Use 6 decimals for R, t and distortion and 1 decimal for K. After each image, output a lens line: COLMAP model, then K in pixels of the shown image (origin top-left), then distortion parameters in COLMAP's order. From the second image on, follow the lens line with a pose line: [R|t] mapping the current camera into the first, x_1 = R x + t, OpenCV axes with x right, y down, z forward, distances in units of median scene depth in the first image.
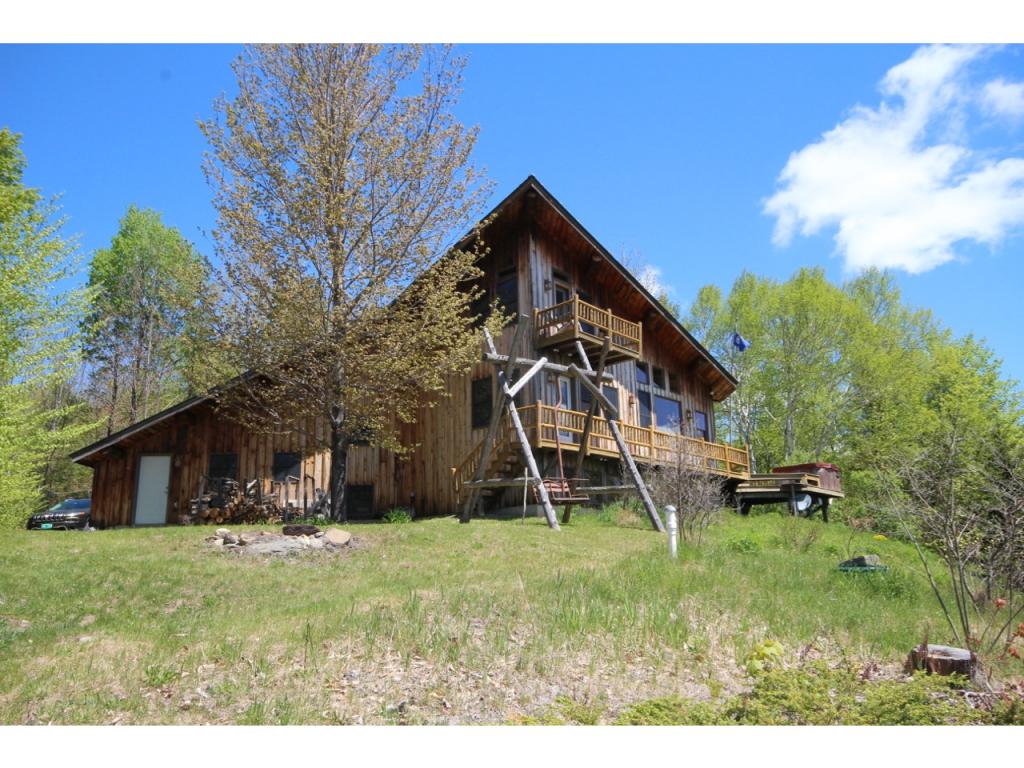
lens RADIAL K [[797.0, 0, 512.0], [0, 797.0, 384.0], [0, 0, 1]] dist [0.011266, 0.001071]
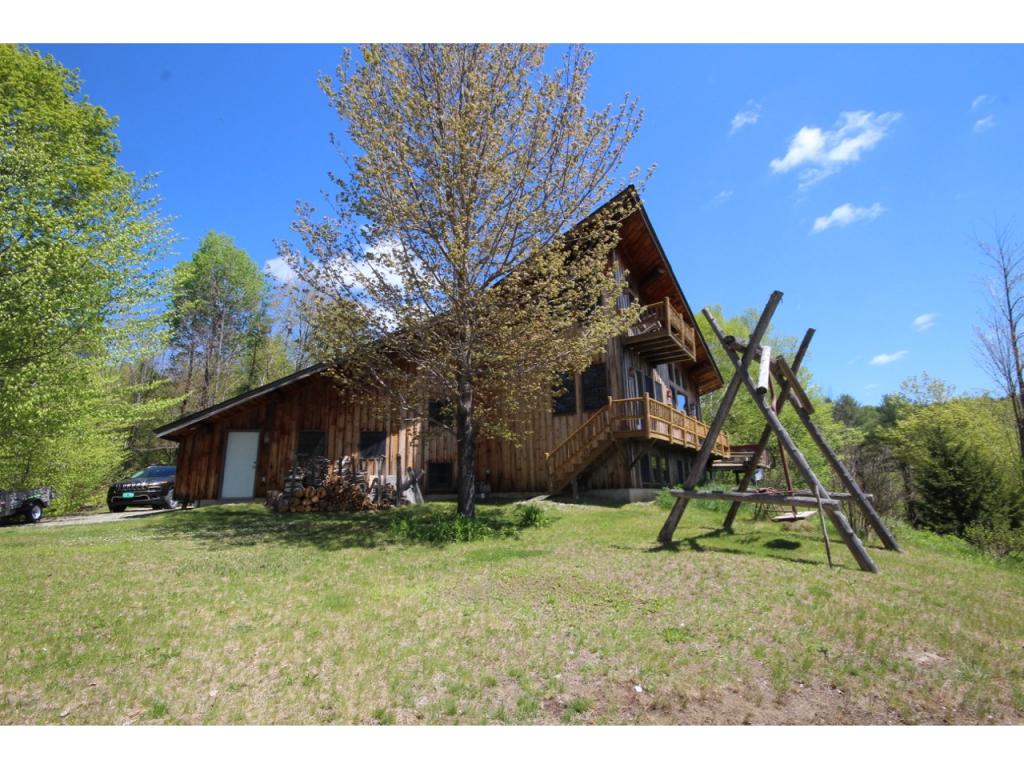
lens RADIAL K [[472.7, 0, 518.2], [0, 472.7, 388.8], [0, 0, 1]] dist [0.006059, -0.009463]
pose [[0.987402, 0.037979, 0.153606, -0.191292], [-0.040965, 0.999027, 0.016322, 0.009166], [-0.152837, -0.022408, 0.987997, 0.339196]]
